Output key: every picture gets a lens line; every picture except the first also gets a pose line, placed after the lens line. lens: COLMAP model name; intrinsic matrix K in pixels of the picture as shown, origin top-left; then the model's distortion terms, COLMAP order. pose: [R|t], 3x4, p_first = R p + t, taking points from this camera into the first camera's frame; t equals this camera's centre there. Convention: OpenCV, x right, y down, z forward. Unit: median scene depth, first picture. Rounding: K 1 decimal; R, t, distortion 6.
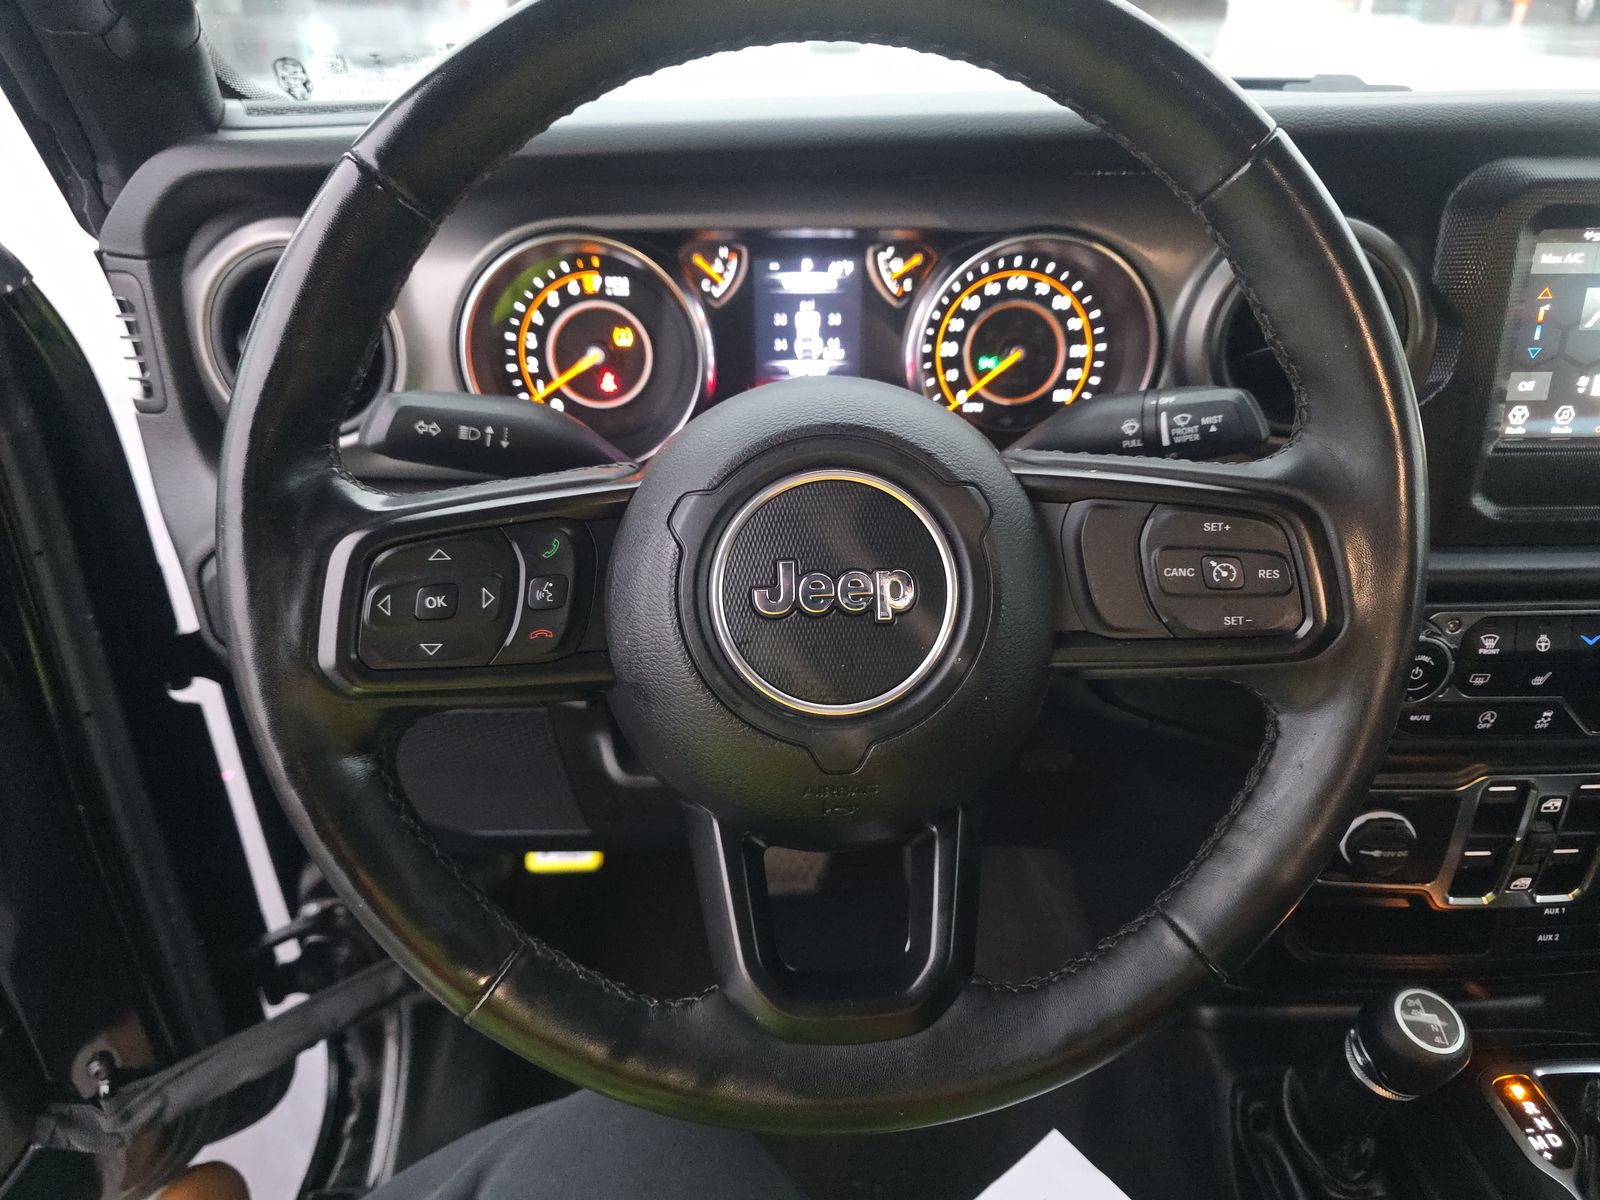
lens RADIAL K [[1056.5, 0, 800.0], [0, 1056.5, 600.0], [0, 0, 1]] dist [0.022117, -0.018526]
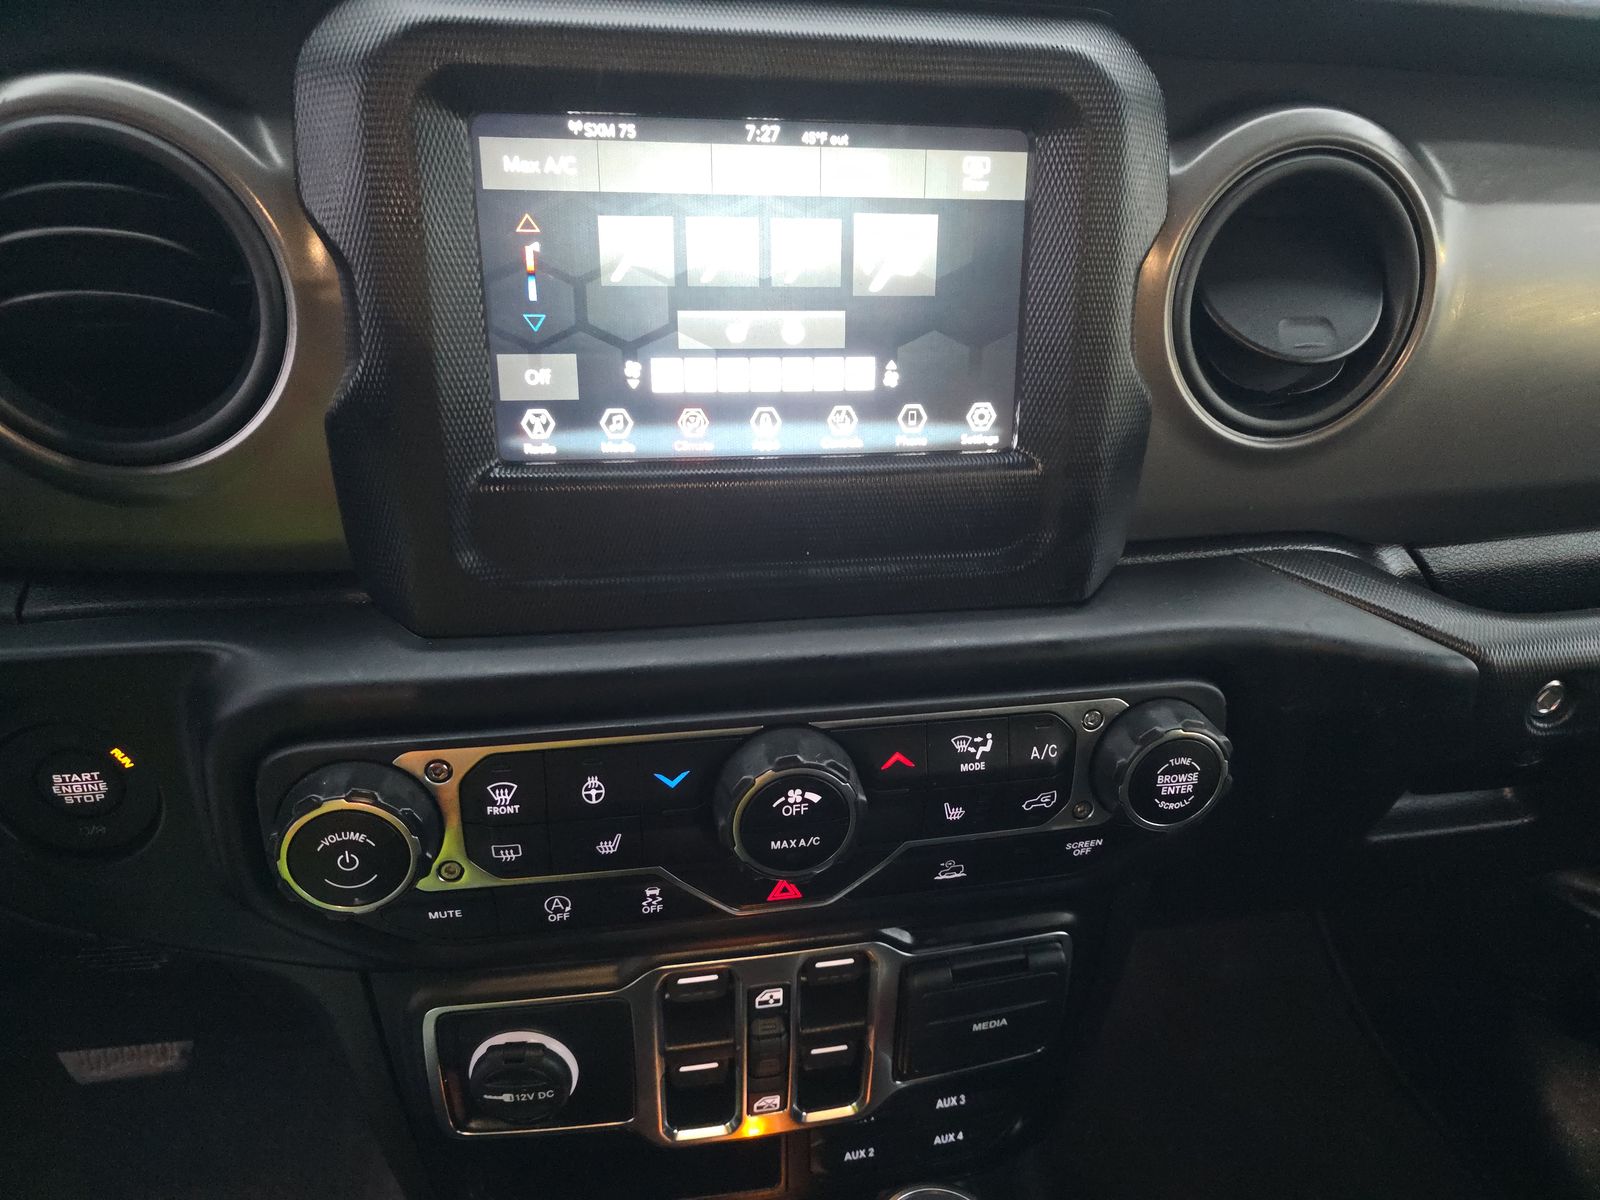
lens RADIAL K [[1056.5, 0, 800.0], [0, 1056.5, 600.0], [0, 0, 1]] dist [0.022117, -0.018526]
pose [[0.989358, -0.036691, 0.140797, 0.736265], [0.039834, 0.999015, -0.019568, -0.053427], [-0.139940, 0.024968, 0.989845, 0.370975]]
